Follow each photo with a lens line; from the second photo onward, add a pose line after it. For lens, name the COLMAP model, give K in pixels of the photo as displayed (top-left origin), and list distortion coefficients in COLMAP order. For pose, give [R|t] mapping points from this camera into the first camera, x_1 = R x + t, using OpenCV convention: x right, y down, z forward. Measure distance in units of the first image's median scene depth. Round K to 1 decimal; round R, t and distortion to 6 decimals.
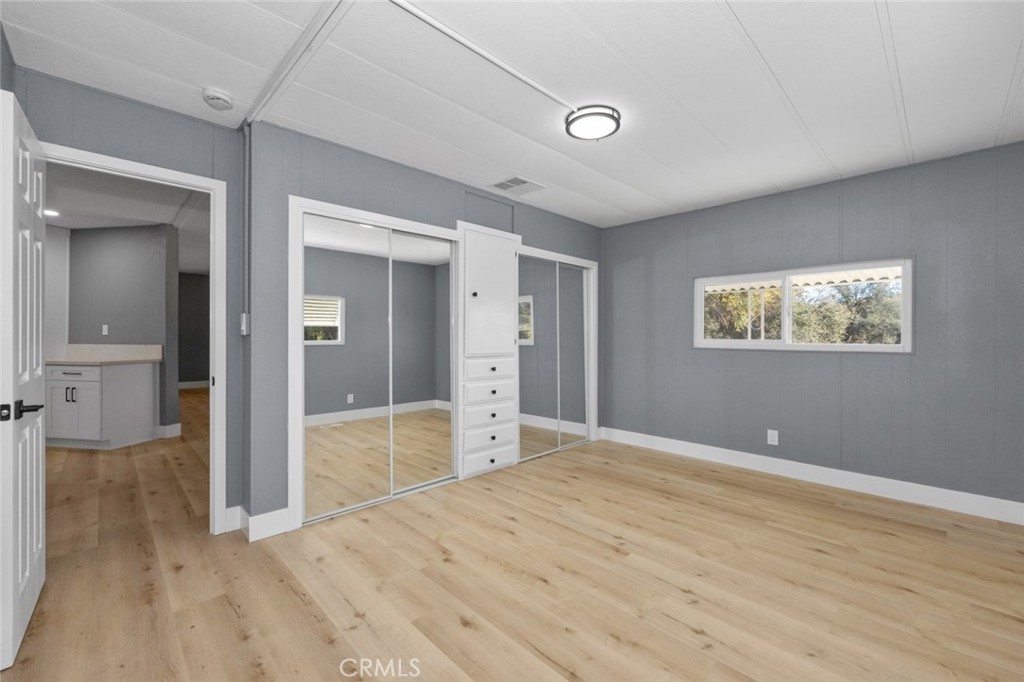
lens RADIAL K [[416.8, 0, 514.3], [0, 416.8, 337.9], [0, 0, 1]] dist [-0.001489, -0.000138]
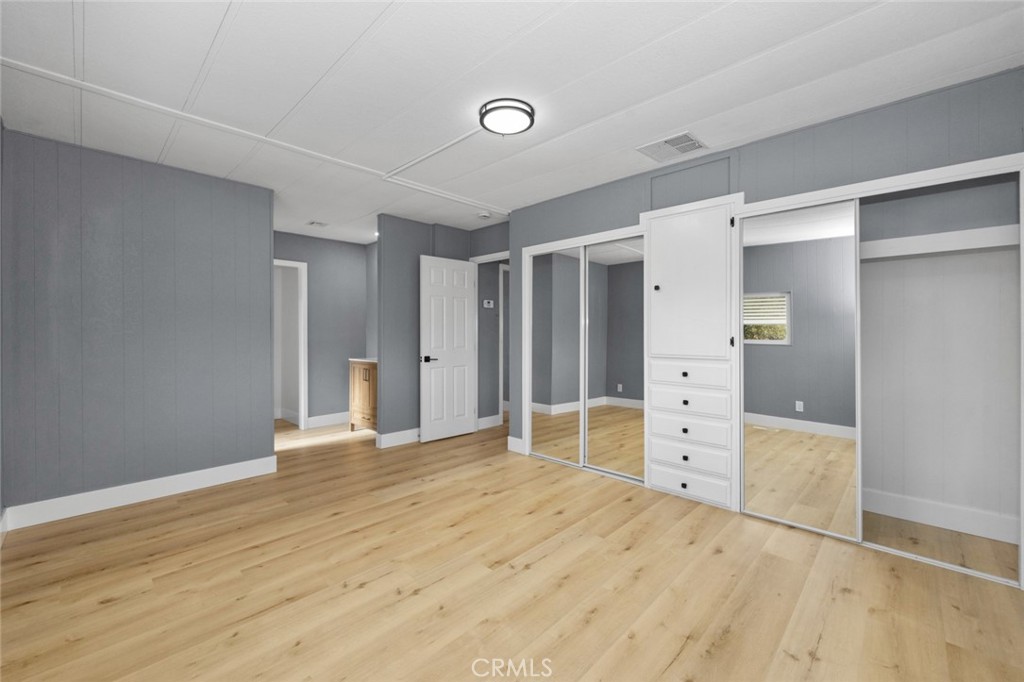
lens RADIAL K [[406.3, 0, 516.6], [0, 406.3, 337.7], [0, 0, 1]] dist [-0.001802, -0.000191]
pose [[0.045222, 0.004747, -0.998966, 0.803611], [-0.003409, 0.999984, 0.004597, -0.000444], [0.998971, 0.003197, 0.045237, 0.690906]]
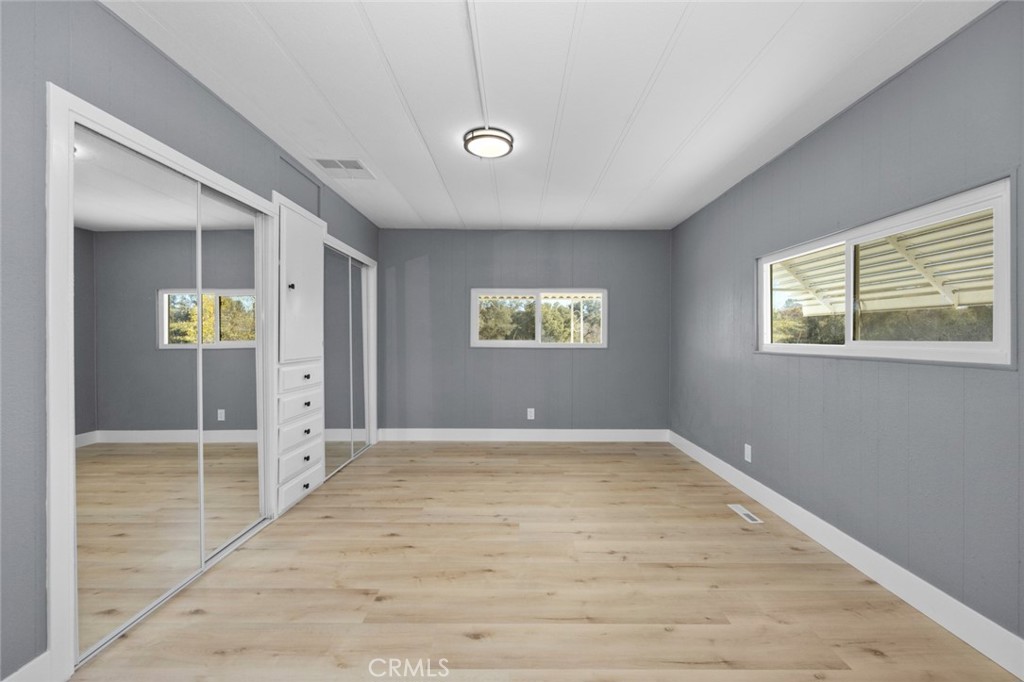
lens RADIAL K [[406.9, 0, 509.4], [0, 406.9, 340.8], [0, 0, 1]] dist [-0.003149, 0.000093]
pose [[0.706064, -0.006431, 0.708119, -0.374067], [0.000836, 0.999966, 0.008247, -0.004665], [-0.708147, -0.005231, 0.706045, 0.145076]]
